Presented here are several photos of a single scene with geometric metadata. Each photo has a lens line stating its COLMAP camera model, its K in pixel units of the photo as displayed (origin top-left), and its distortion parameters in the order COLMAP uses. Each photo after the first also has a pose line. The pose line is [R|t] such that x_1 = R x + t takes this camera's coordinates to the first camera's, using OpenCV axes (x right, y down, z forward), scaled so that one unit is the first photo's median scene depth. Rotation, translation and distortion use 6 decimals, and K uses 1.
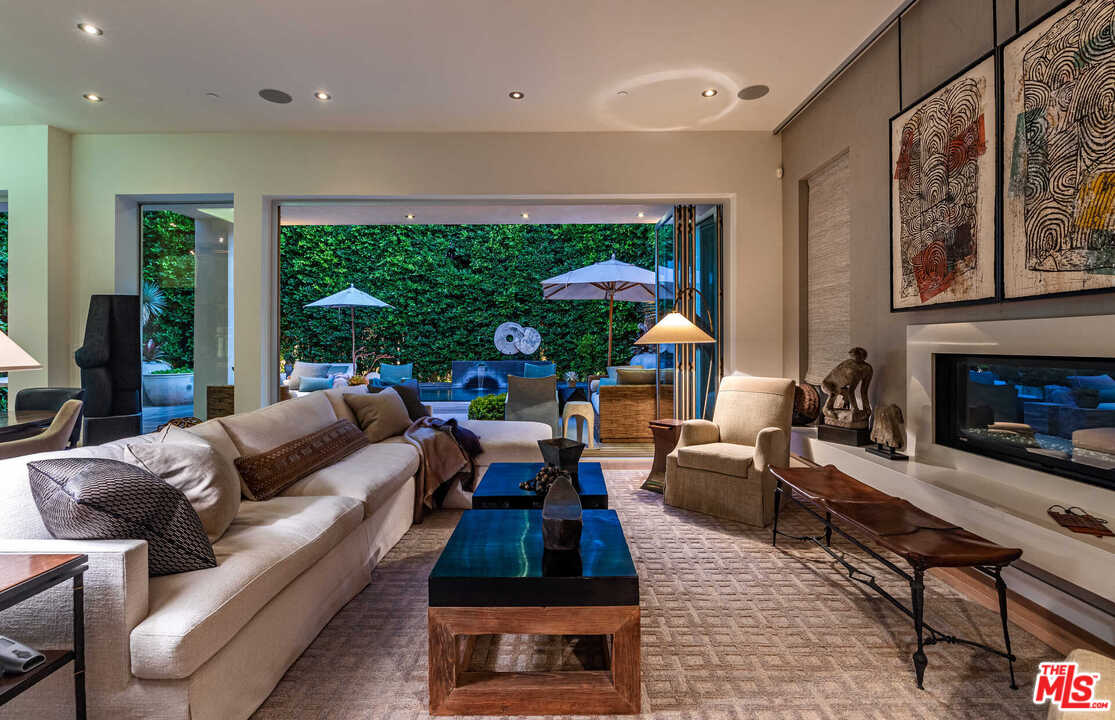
lens RADIAL K [[541.0, 0, 566.6], [0, 541.0, 337.8], [0, 0, 1]] dist [0.003426, 0.000533]
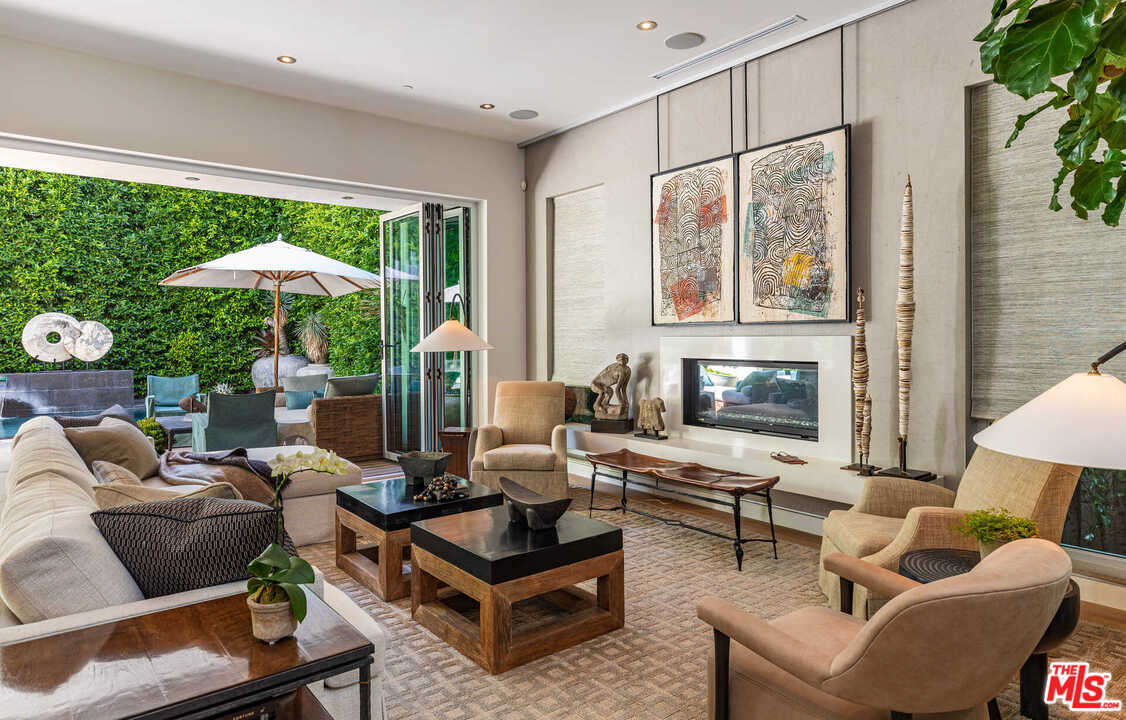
lens RADIAL K [[690.5, 0, 559.9], [0, 690.5, 340.3], [0, 0, 1]] dist [0.001805, 0.001440]
pose [[0.789723, -0.008245, 0.613408, -0.620138], [-0.001337, 0.999884, 0.015160, -0.041299], [-0.613462, -0.012792, 0.789621, -0.171035]]
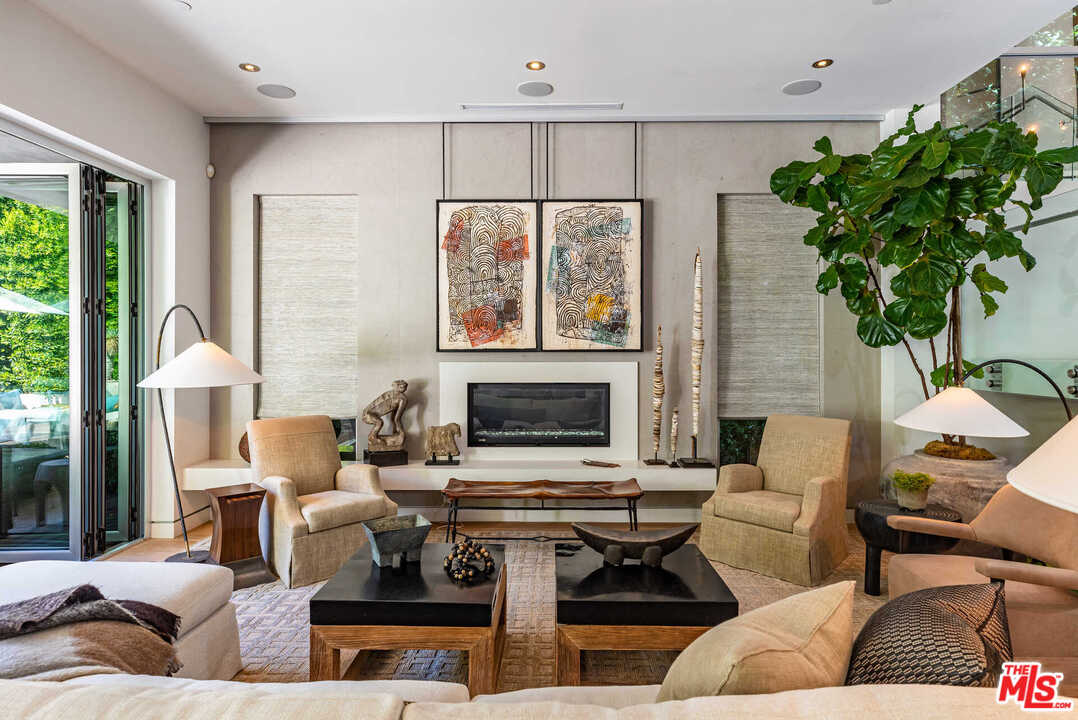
lens RADIAL K [[621.7, 0, 532.0], [0, 621.7, 347.2], [0, 0, 1]] dist [0.007197, 0.000866]
pose [[0.010351, 0.003164, 0.999941, -0.928203], [-0.010694, 0.999938, -0.003053, -0.060196], [-0.999889, -0.010662, 0.010384, 0.818775]]
